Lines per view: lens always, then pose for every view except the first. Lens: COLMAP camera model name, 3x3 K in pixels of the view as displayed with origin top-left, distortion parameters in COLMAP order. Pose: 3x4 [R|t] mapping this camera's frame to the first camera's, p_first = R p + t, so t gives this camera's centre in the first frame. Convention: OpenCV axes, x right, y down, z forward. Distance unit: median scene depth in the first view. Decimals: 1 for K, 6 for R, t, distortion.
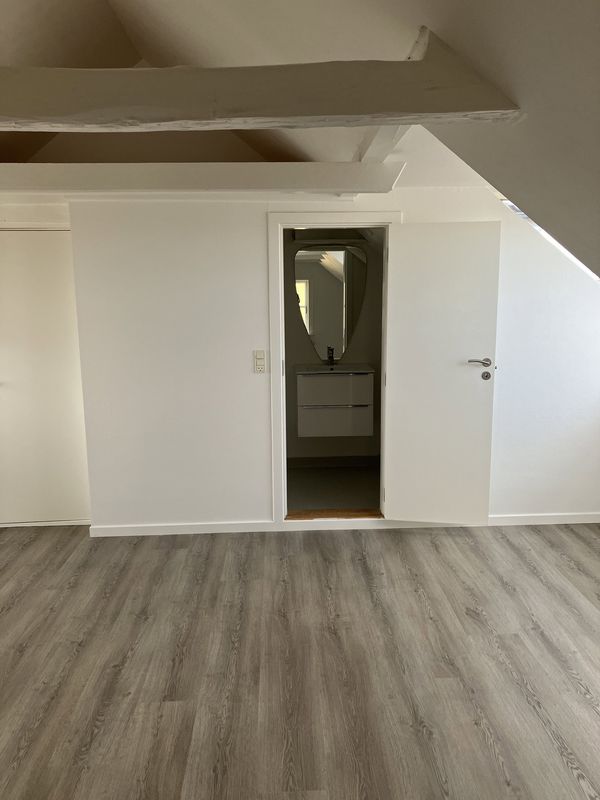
lens RADIAL K [[652.6, 0, 302.7], [0, 652.6, 398.7], [0, 0, 1]] dist [0.023609, -0.008626]
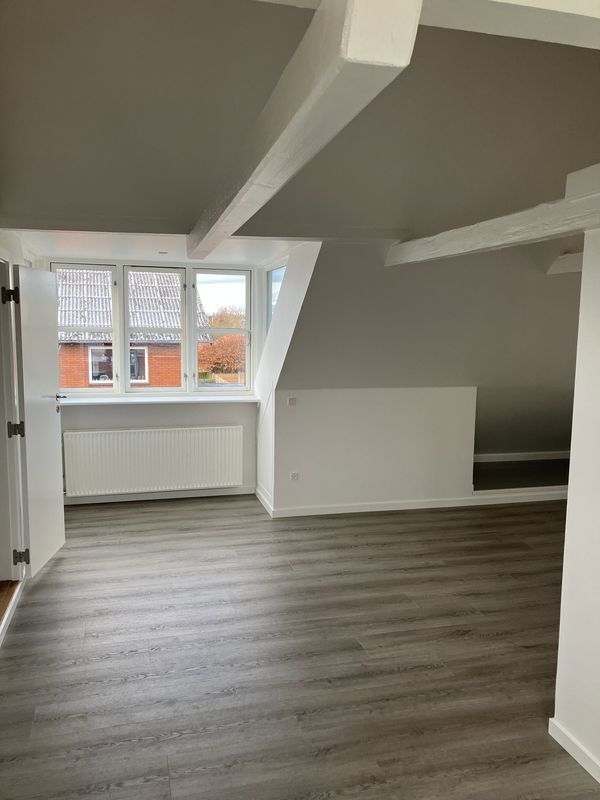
lens RADIAL K [[652.6, 0, 300.7], [0, 652.6, 405.8], [0, 0, 1]] dist [0.023609, -0.008626]
pose [[-0.216013, -0.118569, 0.969164, -1.426781], [0.156240, 0.975611, 0.154181, -0.237661], [-0.963809, 0.184727, -0.192220, 1.315481]]
